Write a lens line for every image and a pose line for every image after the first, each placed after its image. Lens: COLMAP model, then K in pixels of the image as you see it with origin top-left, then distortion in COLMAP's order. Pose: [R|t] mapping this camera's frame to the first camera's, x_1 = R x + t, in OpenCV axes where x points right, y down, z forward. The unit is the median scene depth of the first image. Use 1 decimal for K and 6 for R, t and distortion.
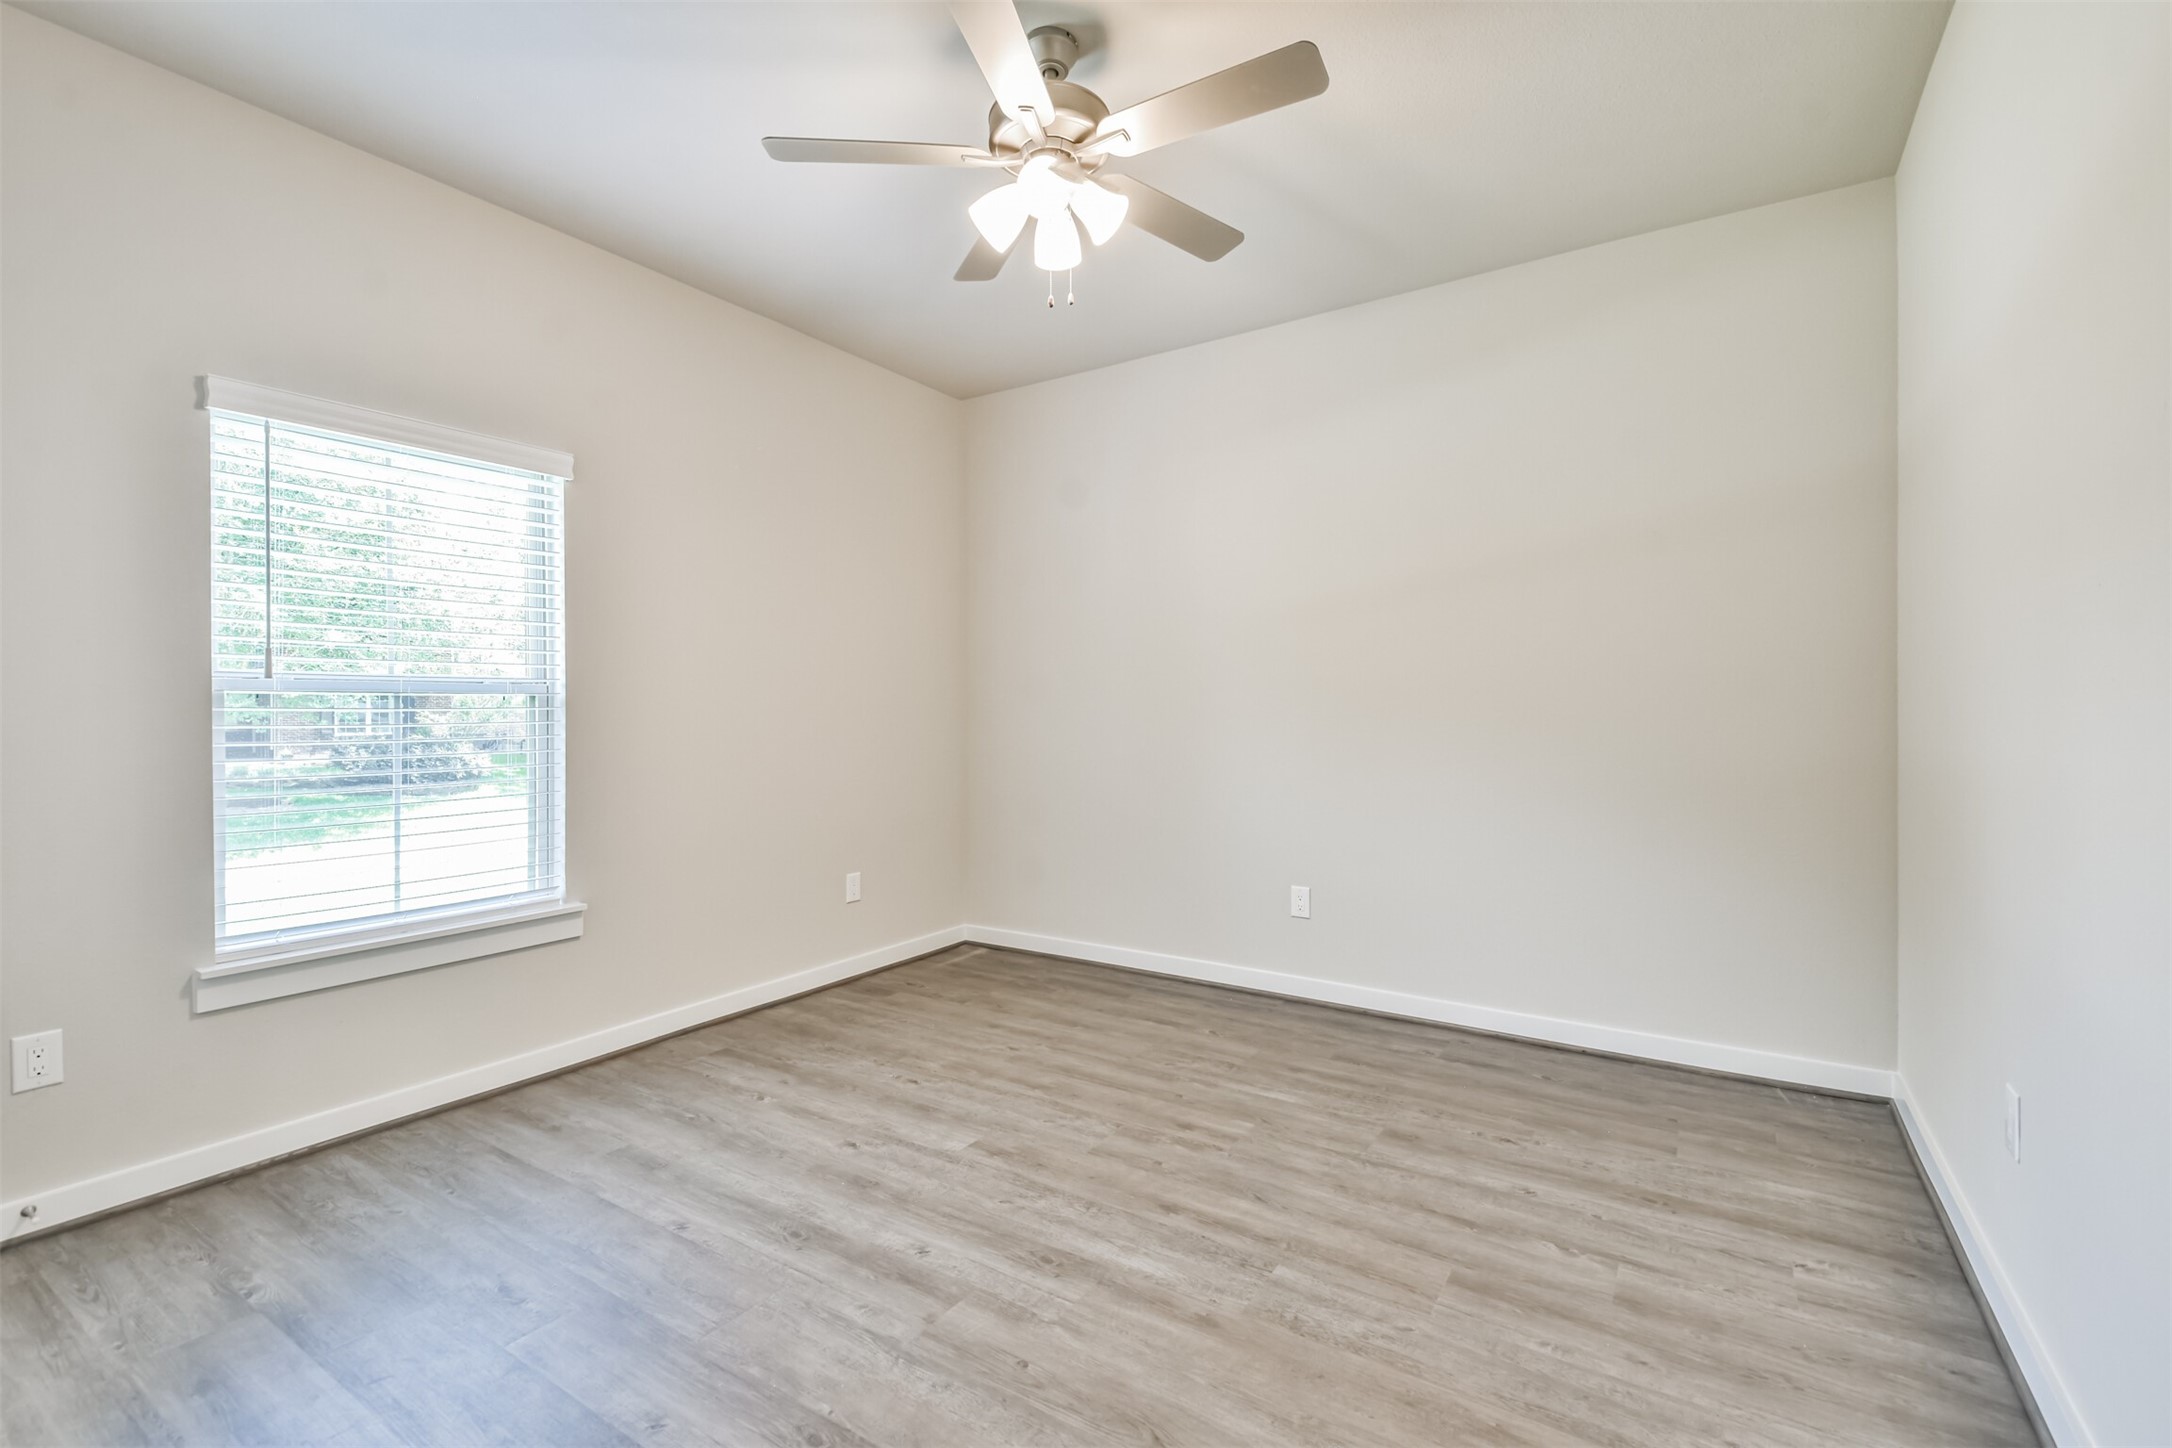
lens RADIAL K [[947.6, 0, 1100.2], [0, 947.6, 715.1], [0, 0, 1]] dist [0.028113, -0.017574]
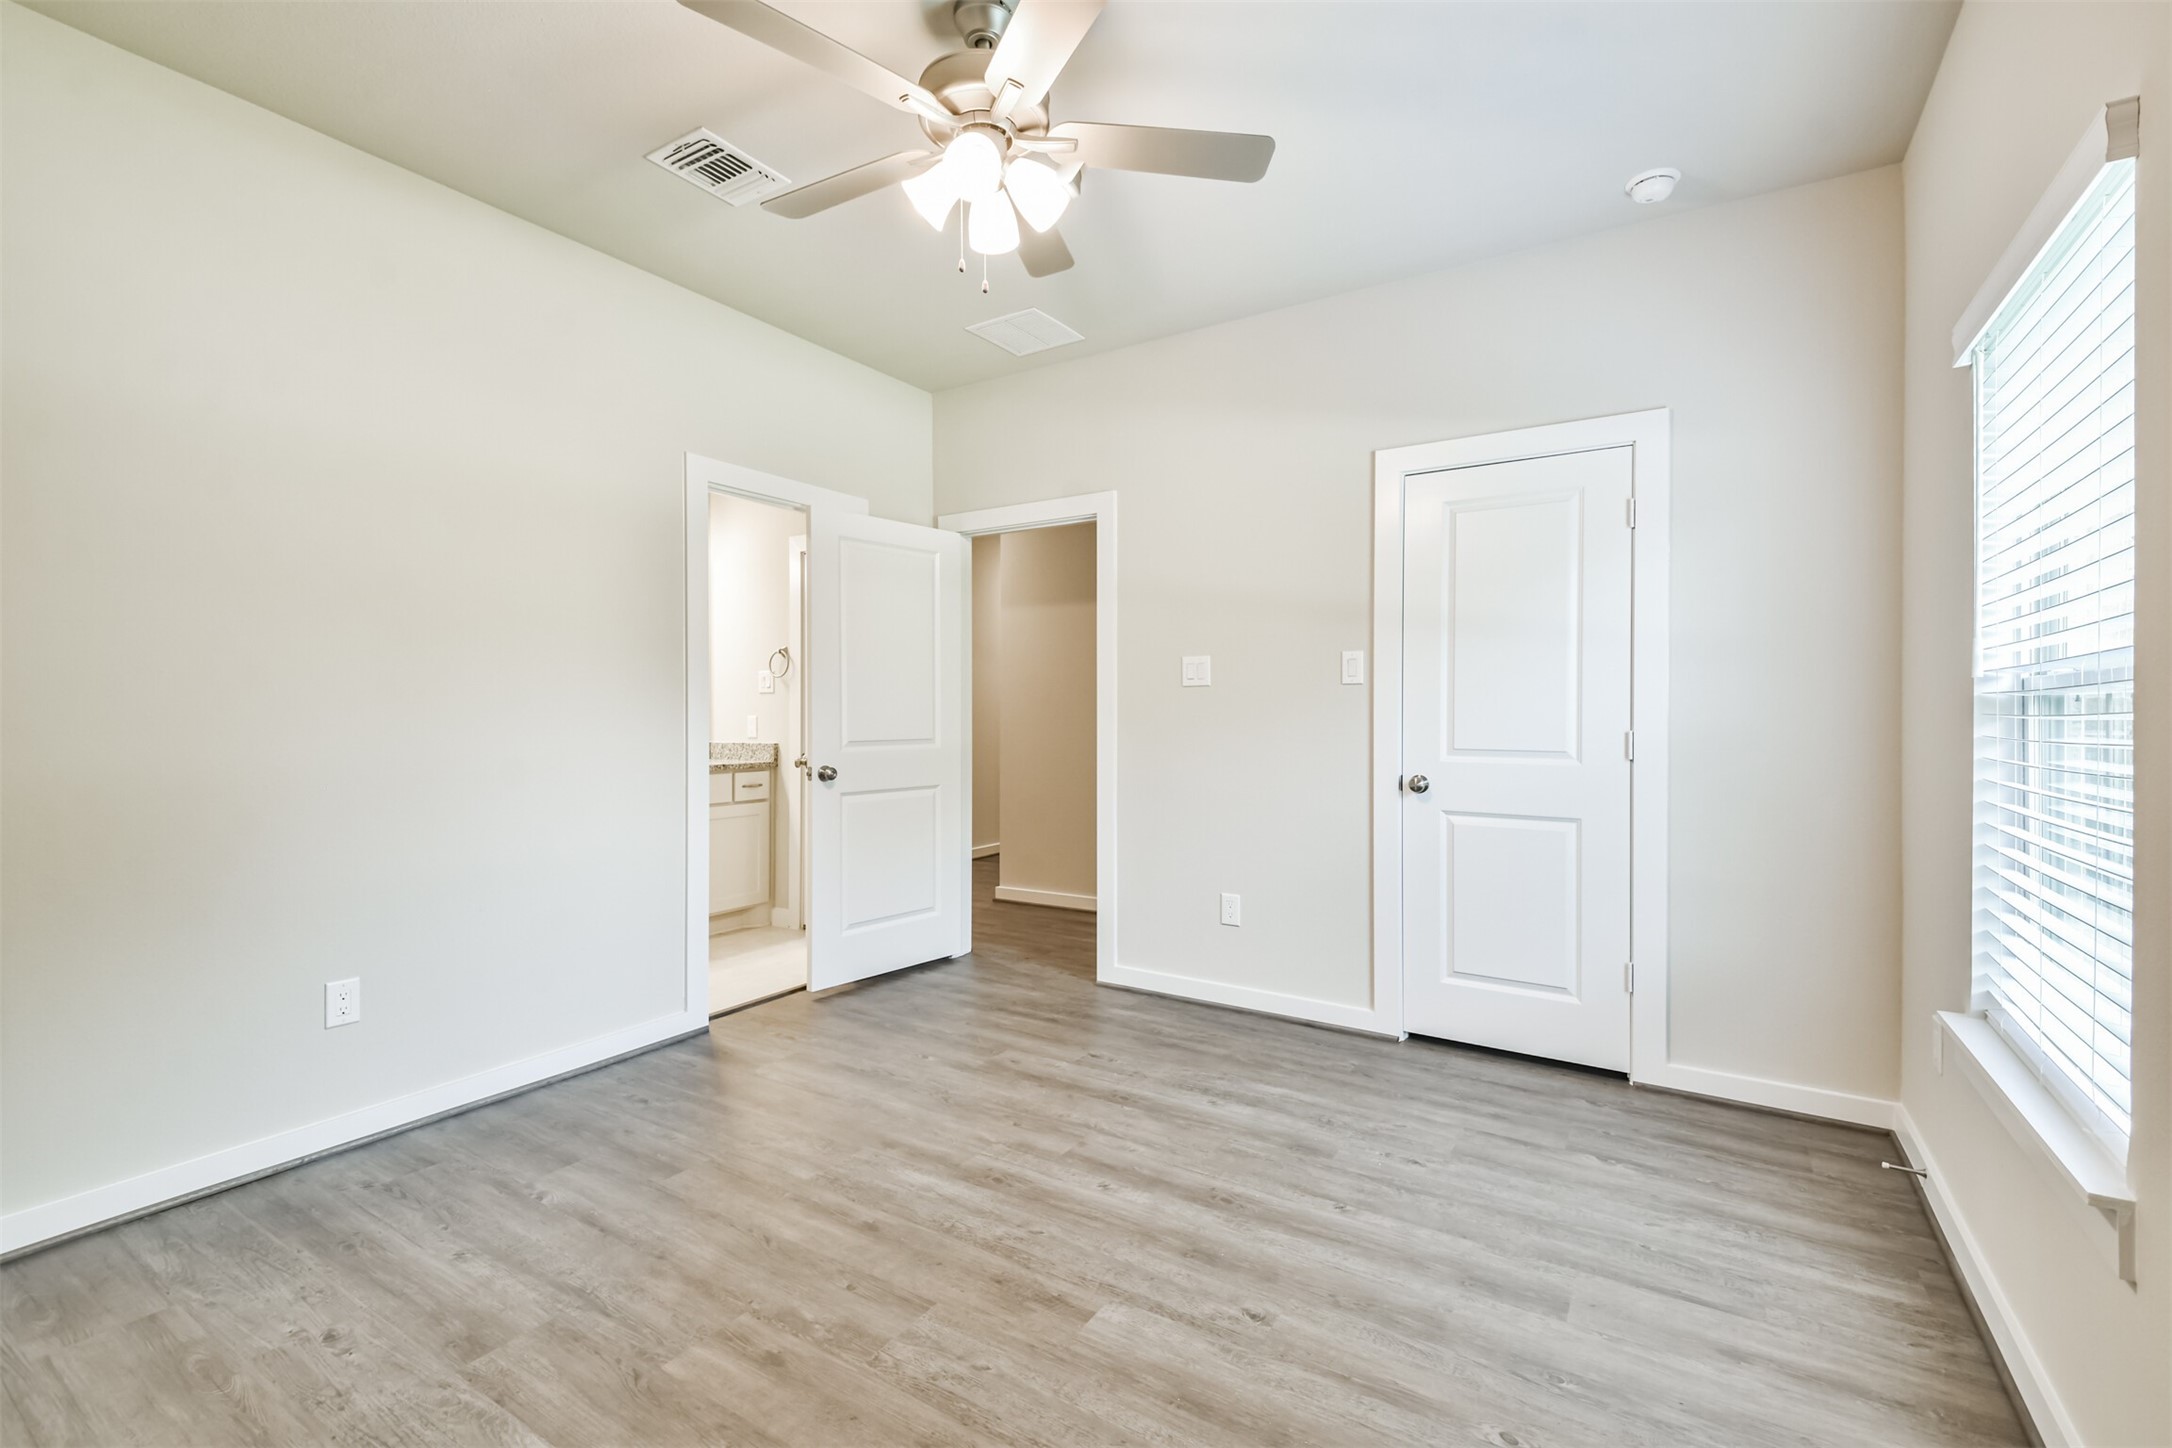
lens RADIAL K [[947.6, 0, 1100.2], [0, 947.6, 715.1], [0, 0, 1]] dist [0.028113, -0.017574]
pose [[-0.999855, 0.004712, -0.016380, -0.150489], [0.004657, 0.999983, 0.003364, -0.014192], [0.016395, 0.003288, -0.999860, 1.970392]]
